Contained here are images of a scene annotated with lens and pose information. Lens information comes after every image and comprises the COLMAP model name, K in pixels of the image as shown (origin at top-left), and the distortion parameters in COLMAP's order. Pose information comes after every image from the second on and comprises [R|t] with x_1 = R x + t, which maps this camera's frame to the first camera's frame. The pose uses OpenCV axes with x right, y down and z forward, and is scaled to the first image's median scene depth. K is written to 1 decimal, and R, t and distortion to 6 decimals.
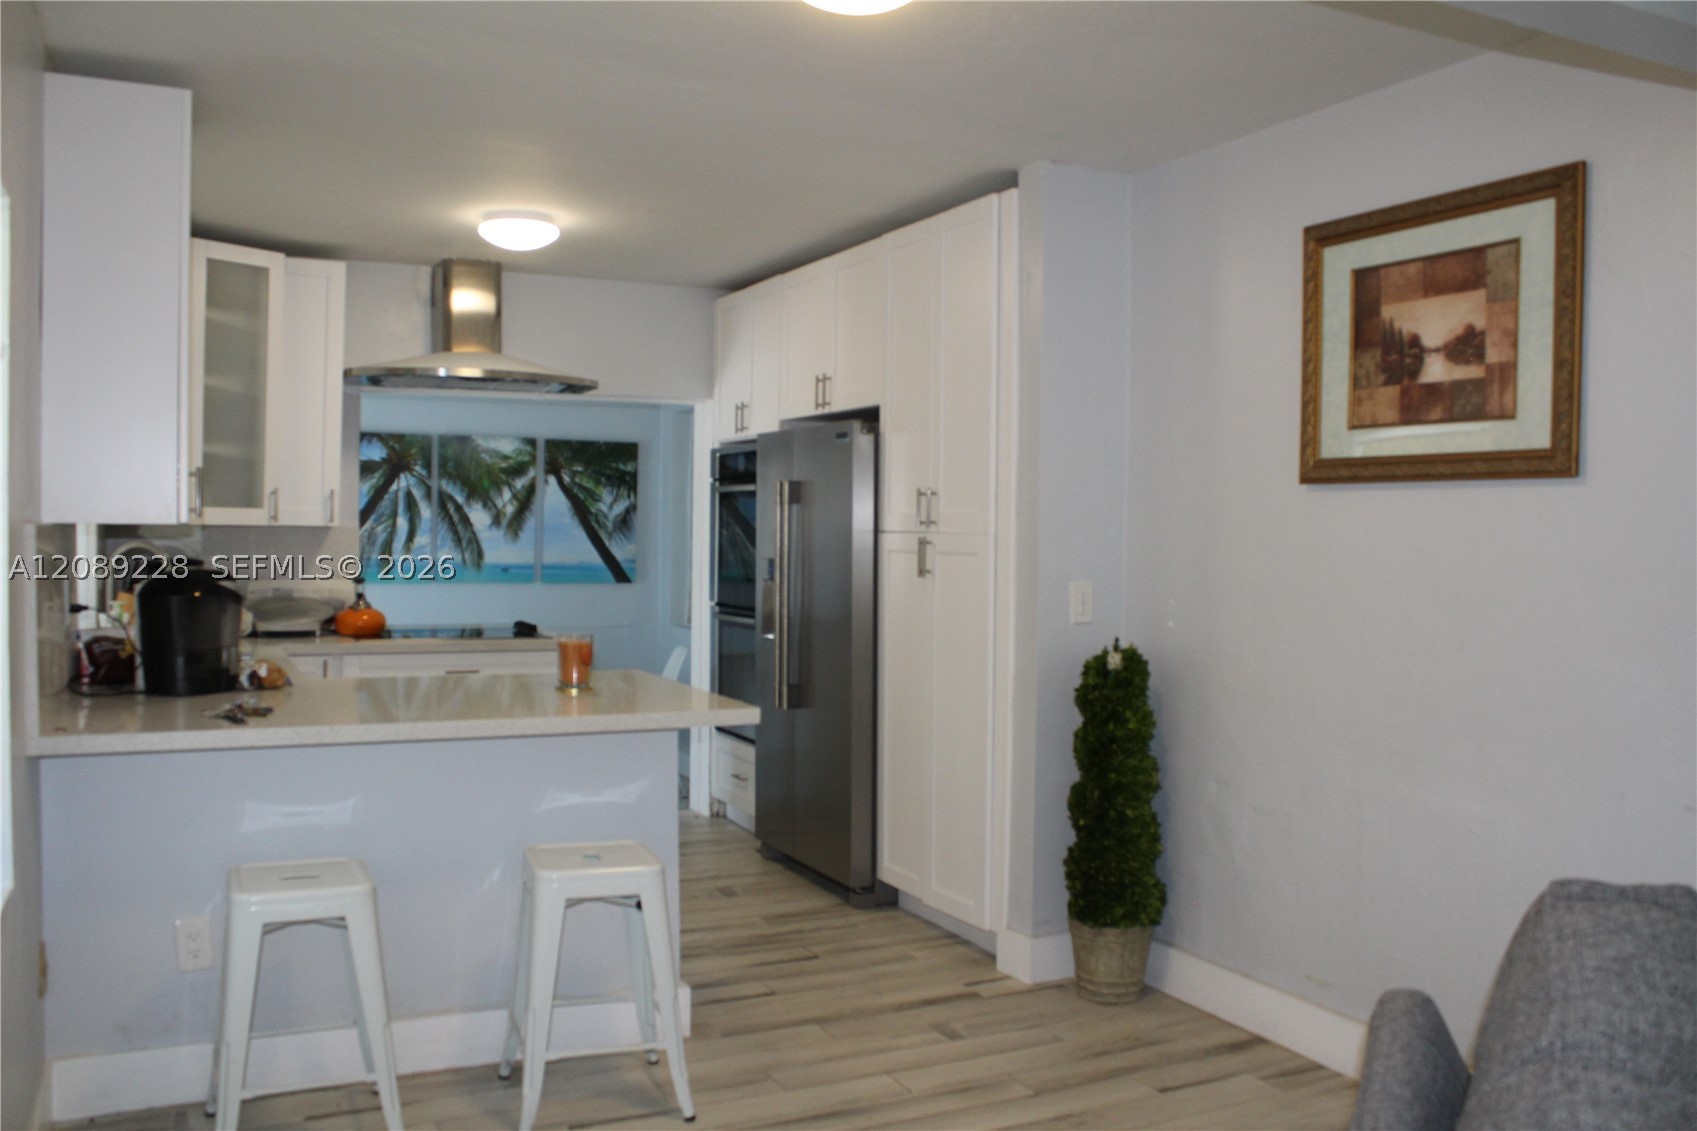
lens RADIAL K [[1428.8, 0, 848.7], [0, 1428.8, 564.9], [0, 0, 1]] dist [-0.167018, 0.137608]
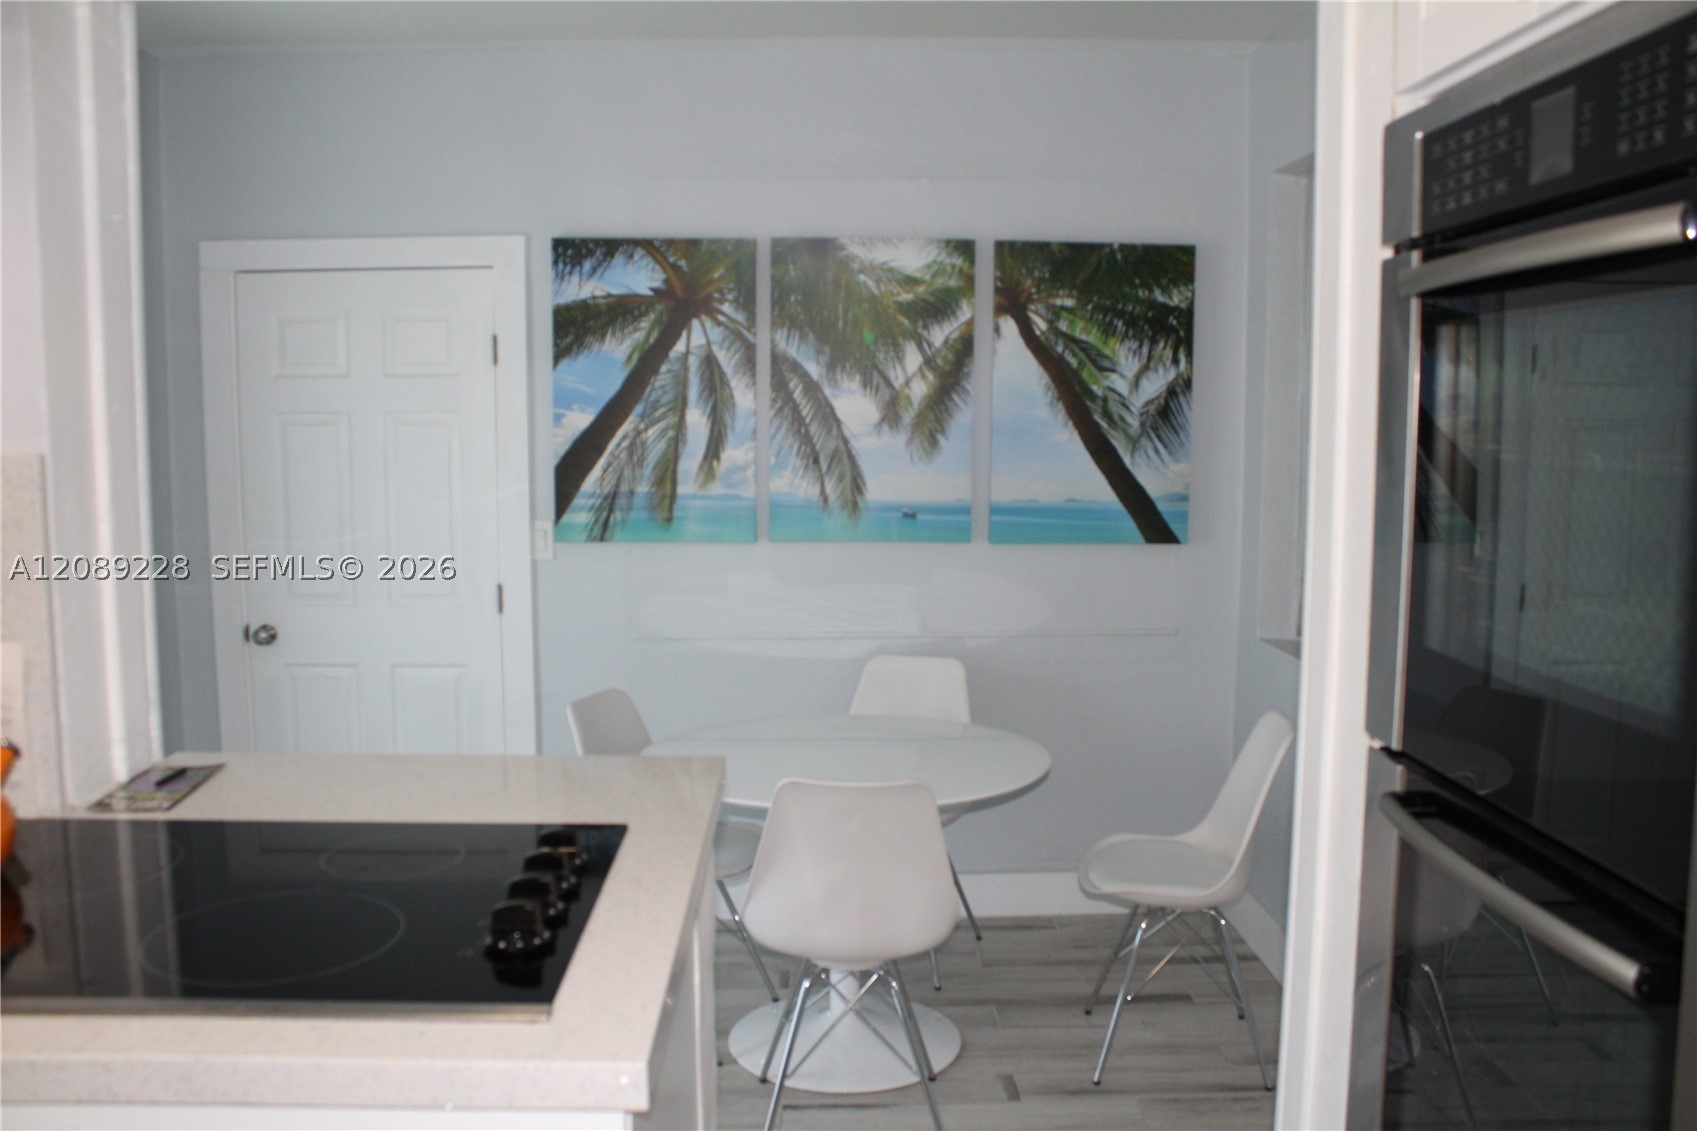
lens RADIAL K [[1428.8, 0, 846.1], [0, 1428.8, 568.5], [0, 0, 1]] dist [-0.167018, 0.137608]
pose [[0.907929, 0.034979, -0.417663, -0.058449], [-0.000926, 0.996676, 0.081458, -0.018234], [0.419124, -0.073571, 0.904943, 0.550260]]
